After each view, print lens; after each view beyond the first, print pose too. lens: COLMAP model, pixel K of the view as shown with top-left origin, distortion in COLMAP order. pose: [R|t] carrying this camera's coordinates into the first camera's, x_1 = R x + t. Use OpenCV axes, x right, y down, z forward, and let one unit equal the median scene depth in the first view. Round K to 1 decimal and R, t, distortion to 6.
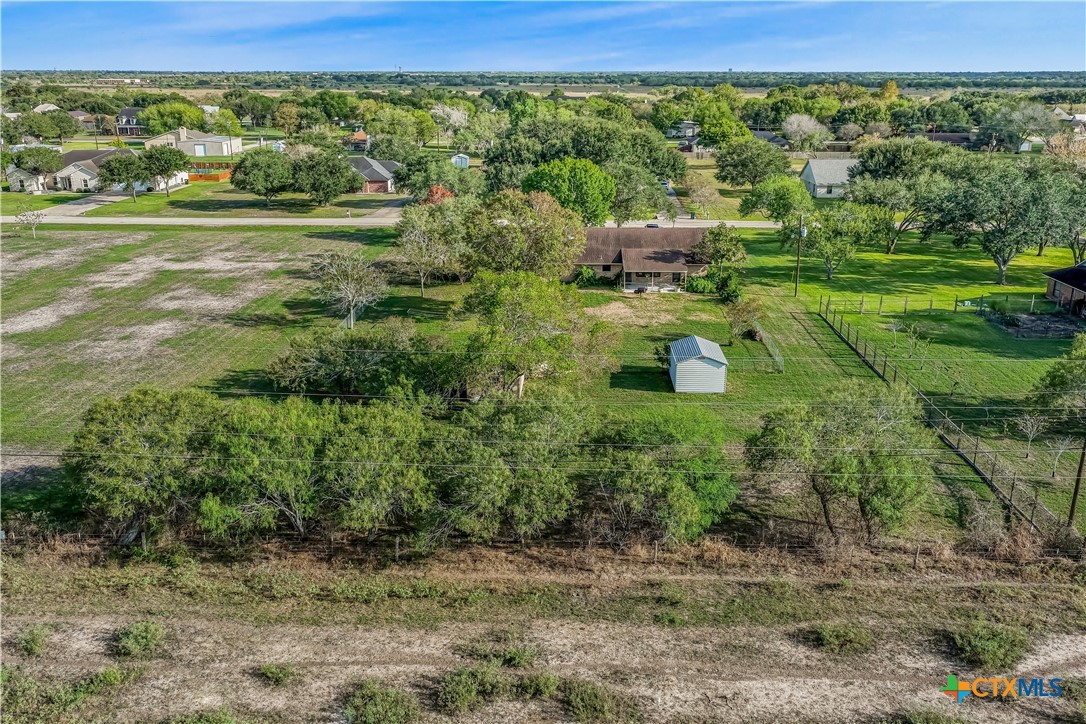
lens RADIAL K [[925.2, 0, 543.0], [0, 925.2, 362.0], [0, 0, 1]] dist [-0.002373, 0.011969]
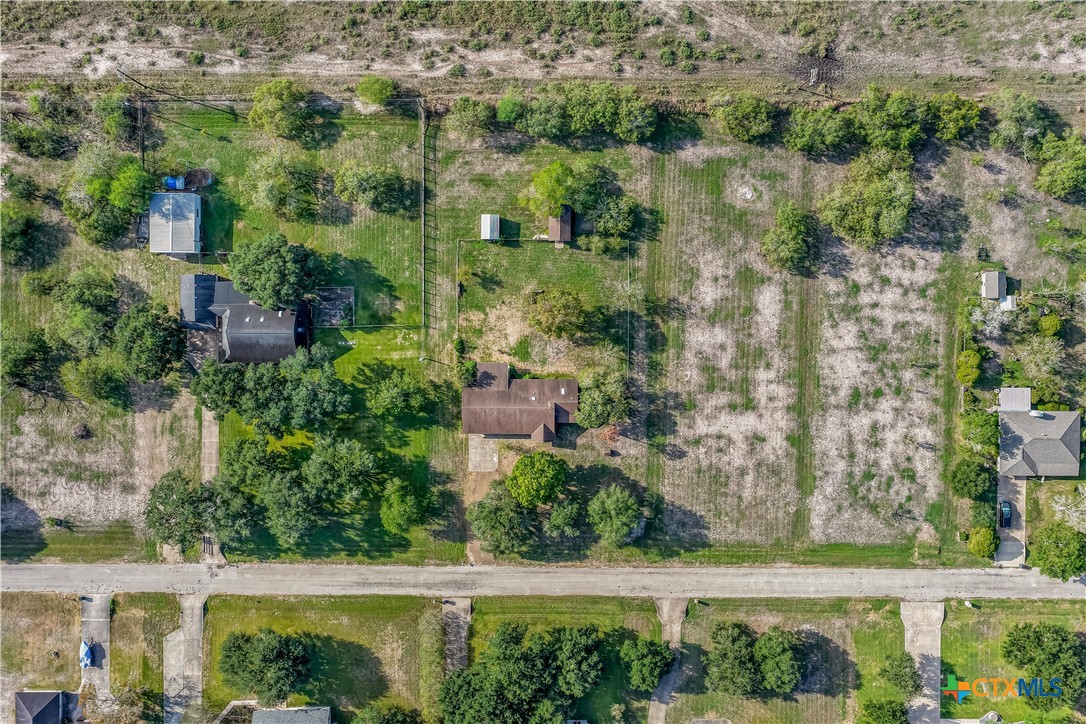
lens RADIAL K [[899.3, 0, 543.0], [0, 899.3, 362.0], [0, 0, 1]] dist [0.001953, -0.003067]
pose [[-0.999679, 0.024481, 0.006462, -0.003218], [-0.001751, -0.321465, 0.946920, -1.918108], [0.025259, 0.946605, 0.321405, 0.350709]]
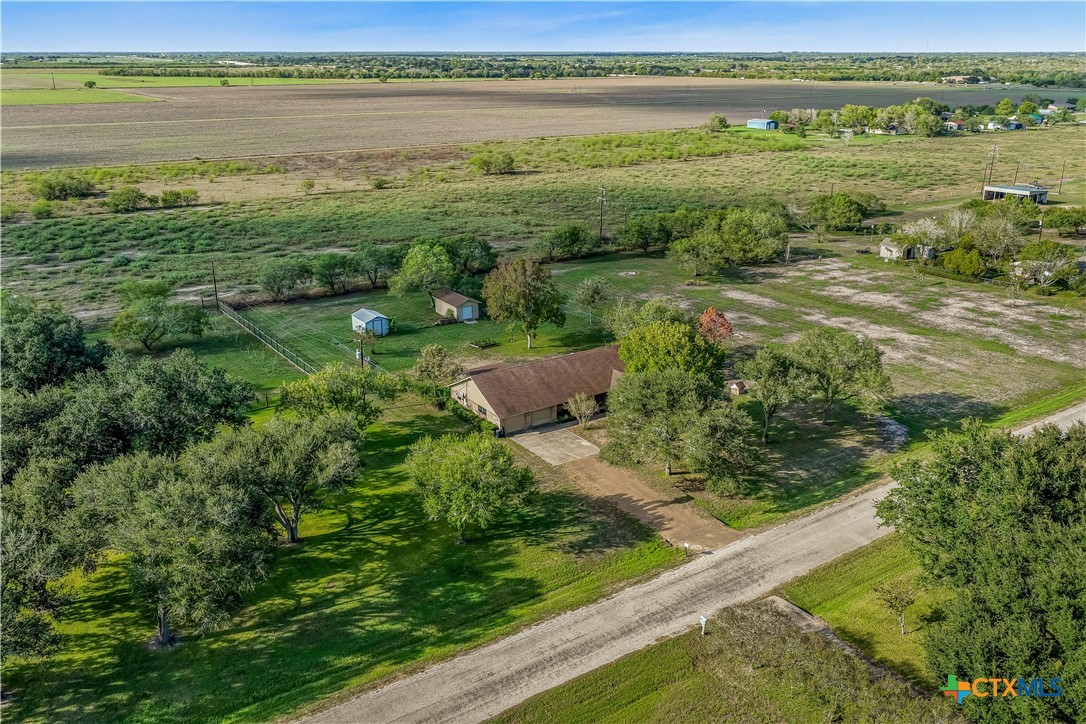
lens RADIAL K [[925.2, 0, 543.0], [0, 925.2, 362.0], [0, 0, 1]] dist [-0.002373, 0.011969]
pose [[-0.804730, 0.189039, -0.562738, 0.680041], [-0.178121, 0.827375, 0.532657, -0.711984], [0.566288, 0.528881, -0.632142, 1.715660]]
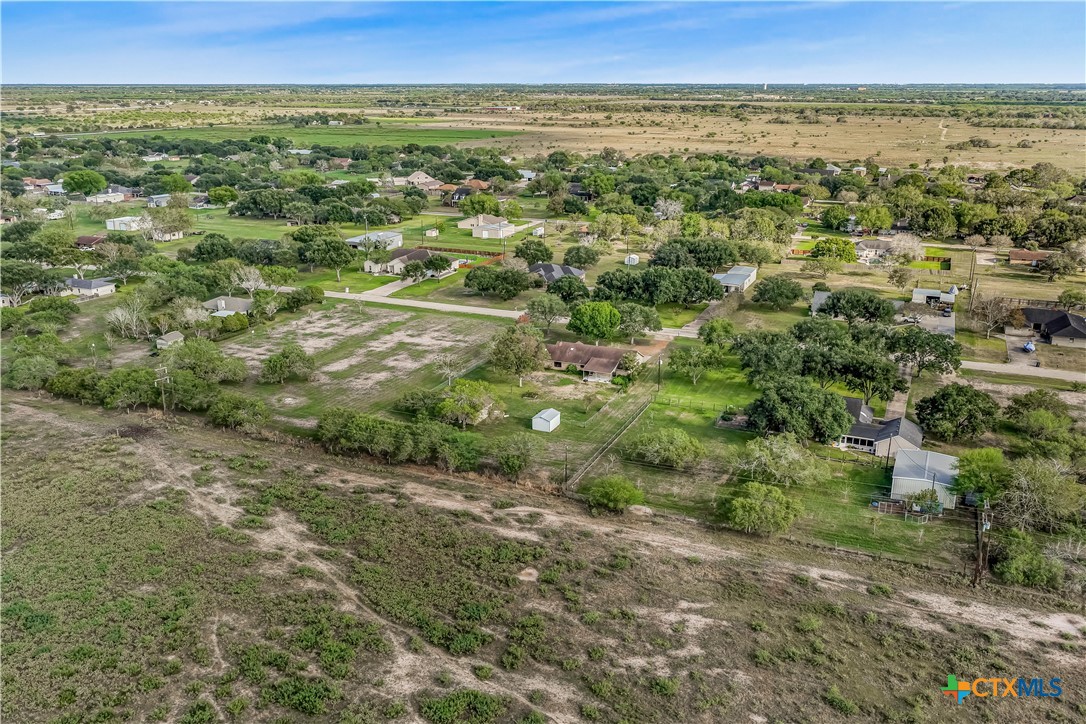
lens RADIAL K [[899.3, 0, 543.0], [0, 899.3, 362.0], [0, 0, 1]] dist [0.001953, -0.003067]
pose [[0.926949, 0.110272, -0.358616, 0.718202], [-0.111374, 0.993622, 0.017653, -0.138690], [0.358276, 0.023577, 0.933318, -0.924994]]
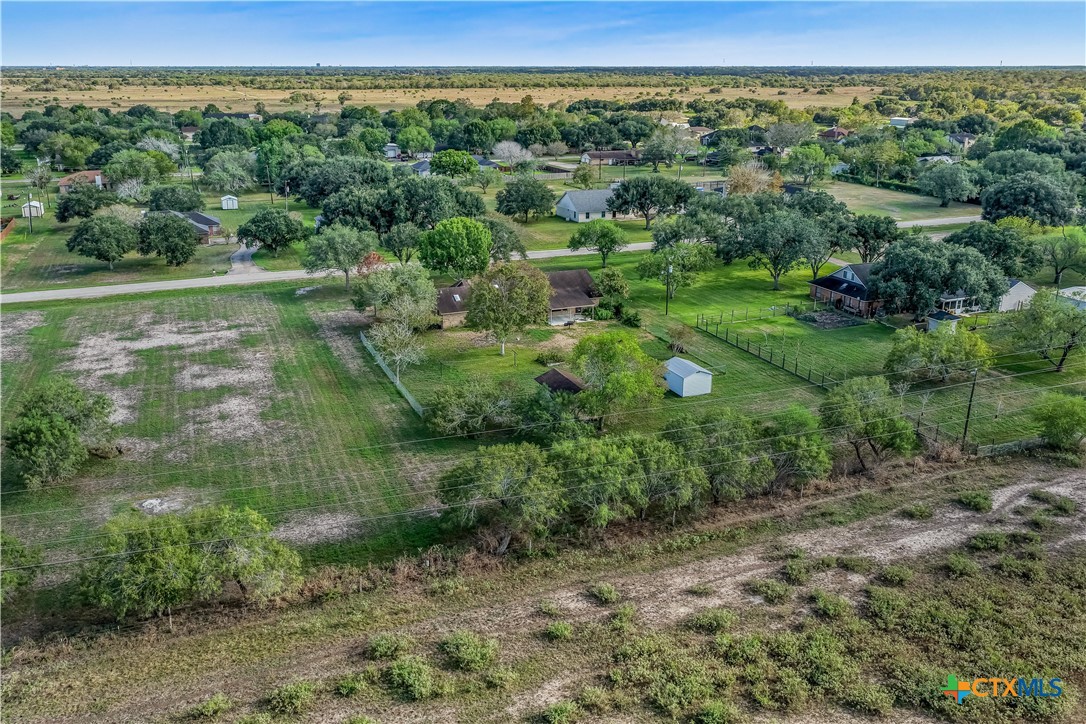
lens RADIAL K [[906.4, 0, 543.0], [0, 906.4, 362.0], [0, 0, 1]] dist [-0.002918, 0.005350]
pose [[0.911331, -0.128729, 0.391031, -0.426205], [0.124068, 0.991573, 0.037279, -0.071945], [-0.392535, 0.014541, 0.919622, -0.176405]]
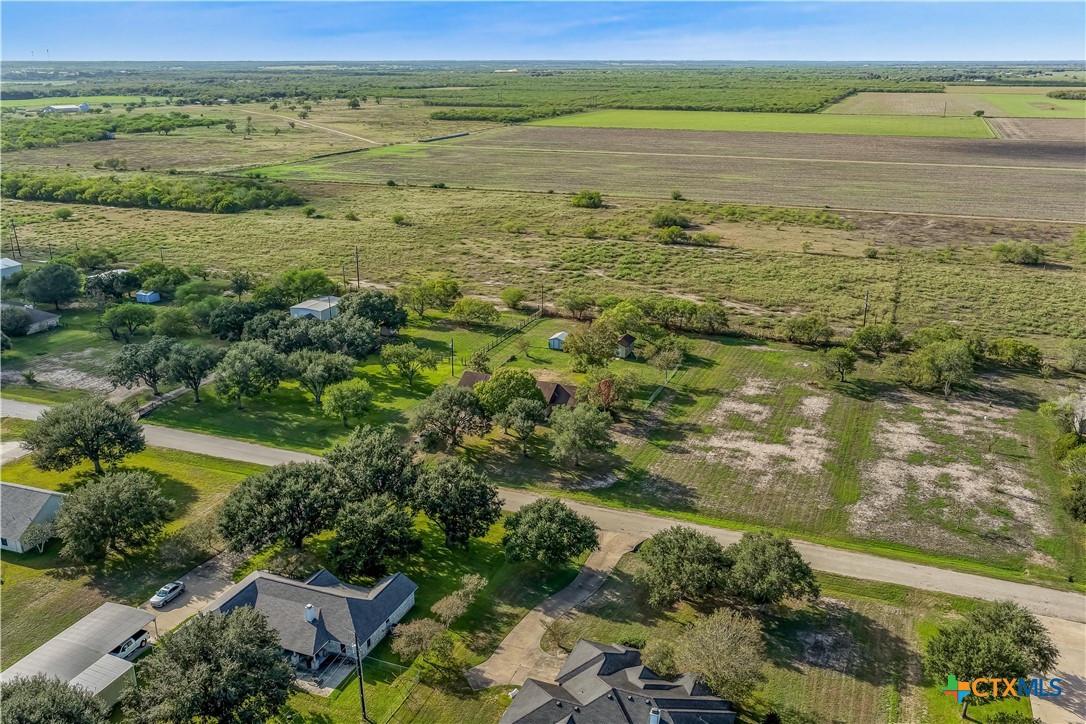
lens RADIAL K [[906.4, 0, 543.0], [0, 906.4, 362.0], [0, 0, 1]] dist [-0.002918, 0.005350]
pose [[-0.939171, -0.109284, 0.325598, -0.549543], [0.102577, 0.815501, 0.569593, -1.179149], [-0.327773, 0.568344, -0.754685, 2.349561]]
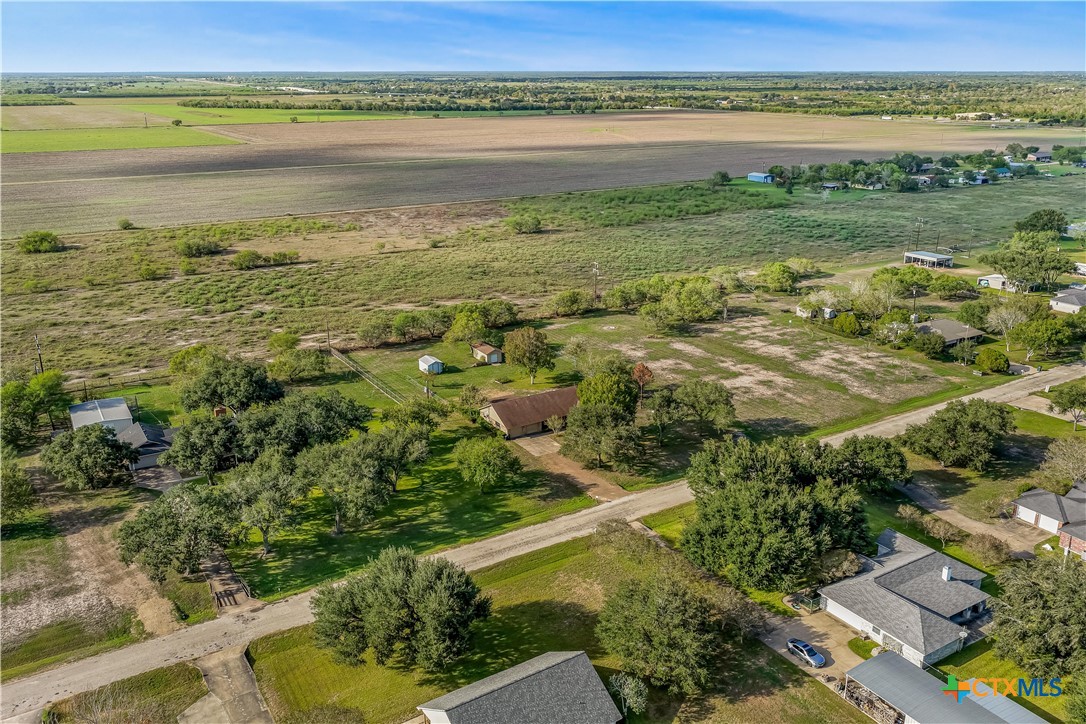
lens RADIAL K [[899.3, 0, 543.0], [0, 899.3, 362.0], [0, 0, 1]] dist [0.001953, -0.003067]
pose [[-0.832818, 0.171582, -0.526283, 0.964801], [-0.165075, 0.830504, 0.531990, -1.117278], [0.528360, 0.529927, -0.663335, 2.159576]]
